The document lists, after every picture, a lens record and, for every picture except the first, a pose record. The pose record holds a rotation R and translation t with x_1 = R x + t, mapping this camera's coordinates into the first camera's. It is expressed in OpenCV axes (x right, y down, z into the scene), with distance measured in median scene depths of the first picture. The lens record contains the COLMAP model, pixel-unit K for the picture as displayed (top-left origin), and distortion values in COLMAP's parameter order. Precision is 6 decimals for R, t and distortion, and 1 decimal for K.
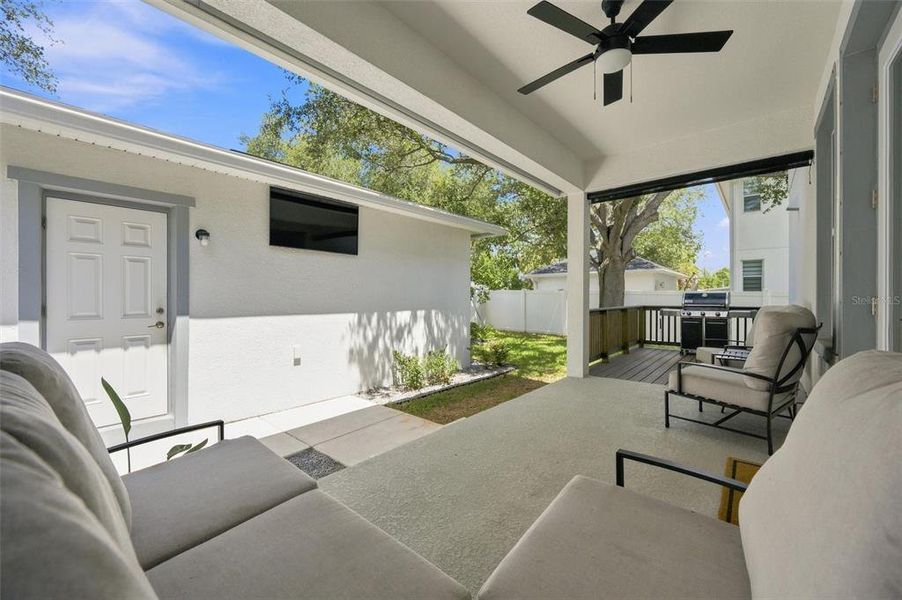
lens RADIAL K [[361.8, 0, 451.9], [0, 361.8, 296.4], [0, 0, 1]] dist [0.000847, 0.000191]
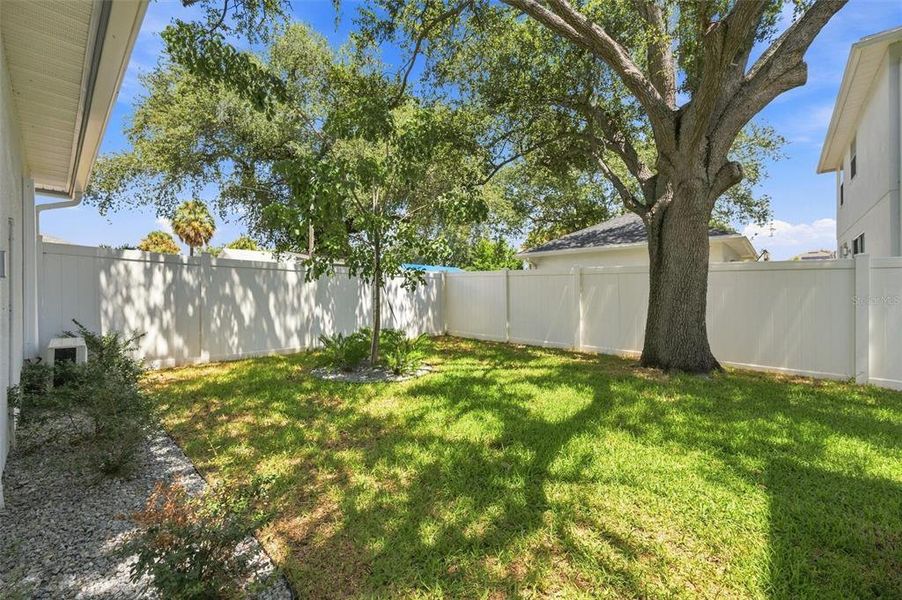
lens RADIAL K [[361.8, 0, 451.9], [0, 361.8, 296.4], [0, 0, 1]] dist [0.000847, 0.000191]
pose [[0.999341, -0.010496, -0.034754, 0.247848], [0.010819, 0.999900, 0.009108, 0.032665], [0.034655, -0.009478, 0.999354, 0.782847]]
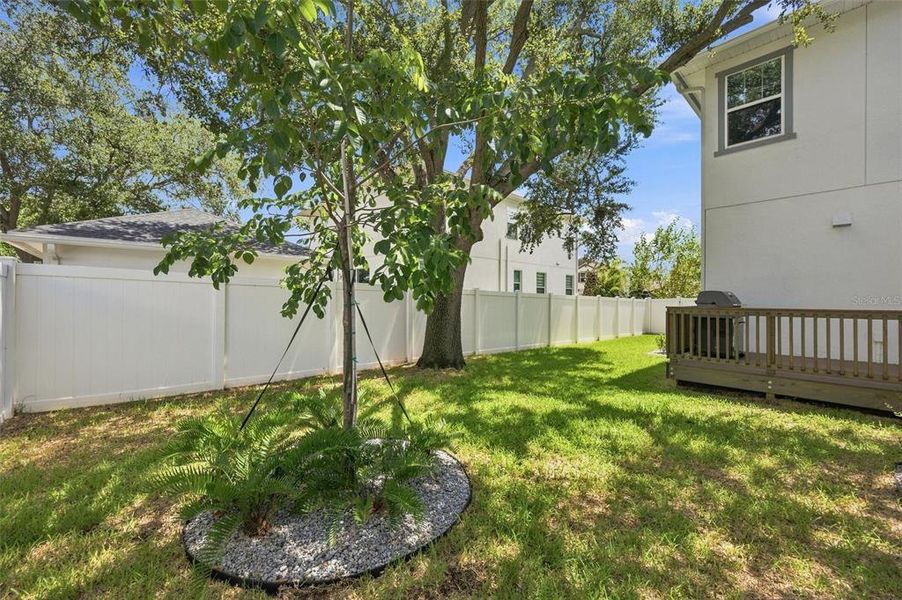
lens RADIAL K [[361.8, 0, 451.9], [0, 361.8, 296.4], [0, 0, 1]] dist [0.000847, 0.000191]
pose [[0.109897, 0.009334, 0.993899, -0.247429], [-0.002647, 0.999955, -0.009098, 0.013562], [-0.993939, -0.001631, 0.109917, 1.356222]]
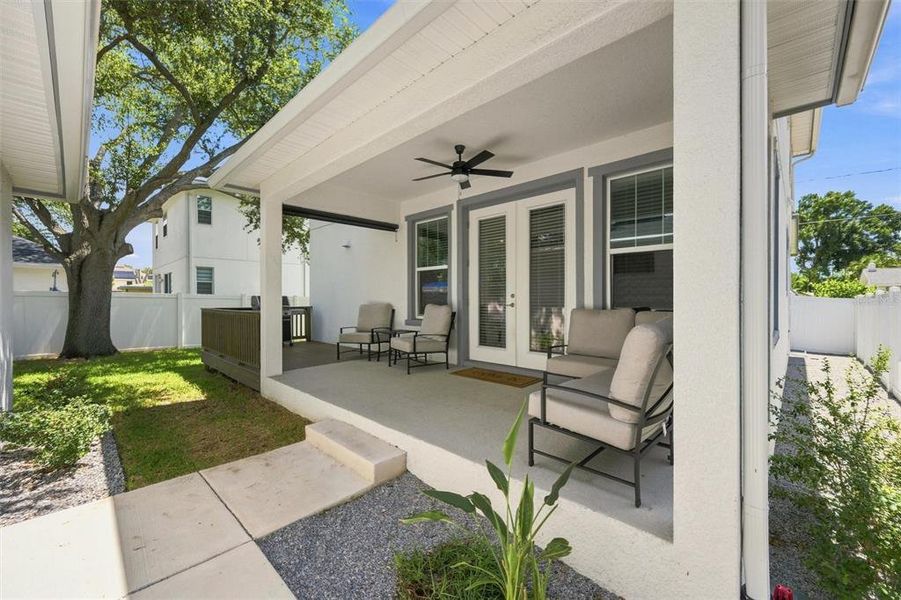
lens RADIAL K [[361.4, 0, 451.4], [0, 361.4, 296.4], [0, 0, 1]] dist [0.000847, 0.000191]
pose [[0.068666, 0.007340, 0.997613, -0.419413], [0.001553, 0.999971, -0.007464, 0.000517], [-0.997639, 0.002062, 0.068652, 0.261653]]
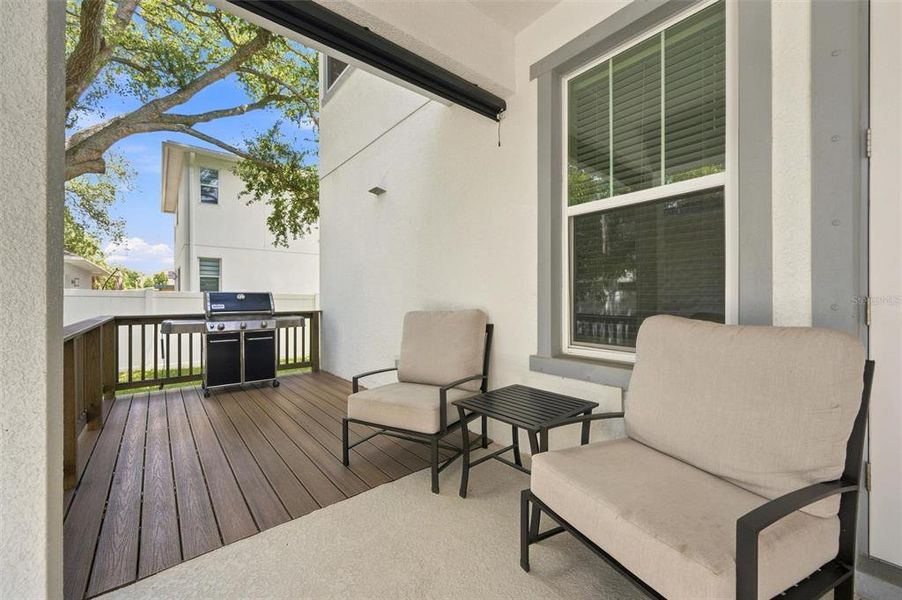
lens RADIAL K [[354.8, 0, 453.0], [0, 354.8, 297.6], [0, 0, 1]] dist [-0.000735, -0.000123]
pose [[0.170727, 0.001264, 0.985318, 0.116160], [0.002775, 0.999995, -0.001764, 0.000740], [-0.985314, 0.003035, 0.170723, 0.441157]]
